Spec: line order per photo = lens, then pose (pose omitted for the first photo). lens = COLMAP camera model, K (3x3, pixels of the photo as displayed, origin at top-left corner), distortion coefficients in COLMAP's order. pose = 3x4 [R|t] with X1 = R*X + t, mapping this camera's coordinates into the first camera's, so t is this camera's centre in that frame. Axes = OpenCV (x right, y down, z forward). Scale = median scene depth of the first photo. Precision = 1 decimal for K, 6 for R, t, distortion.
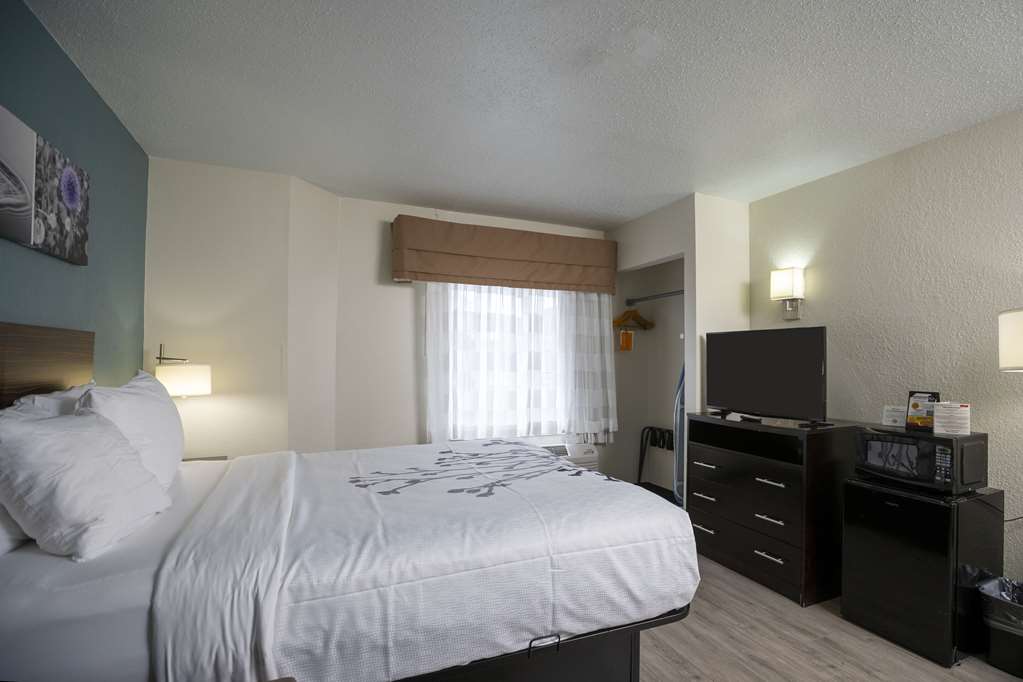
lens RADIAL K [[505.1, 0, 543.9], [0, 505.1, 359.5], [0, 0, 1]] dist [-0.022842, 0.000357]
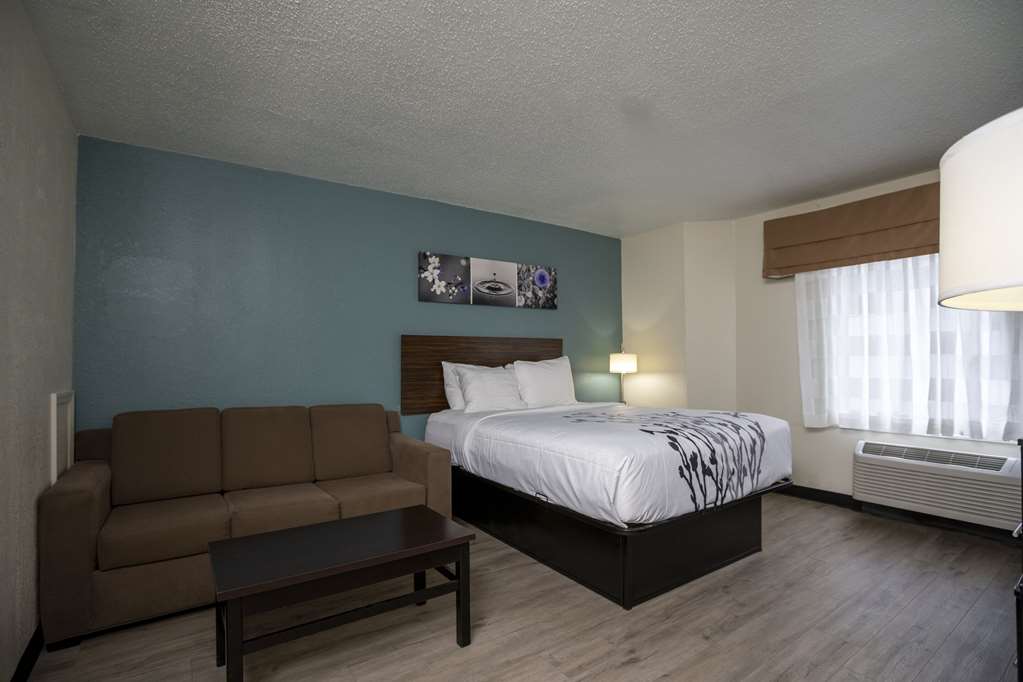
lens RADIAL K [[505.1, 0, 543.9], [0, 505.1, 359.5], [0, 0, 1]] dist [-0.022842, 0.000357]
pose [[0.228065, -0.013857, -0.973547, 1.381804], [0.013329, 0.999849, -0.011109, 0.066692], [0.973555, -0.010443, 0.228216, 0.463045]]
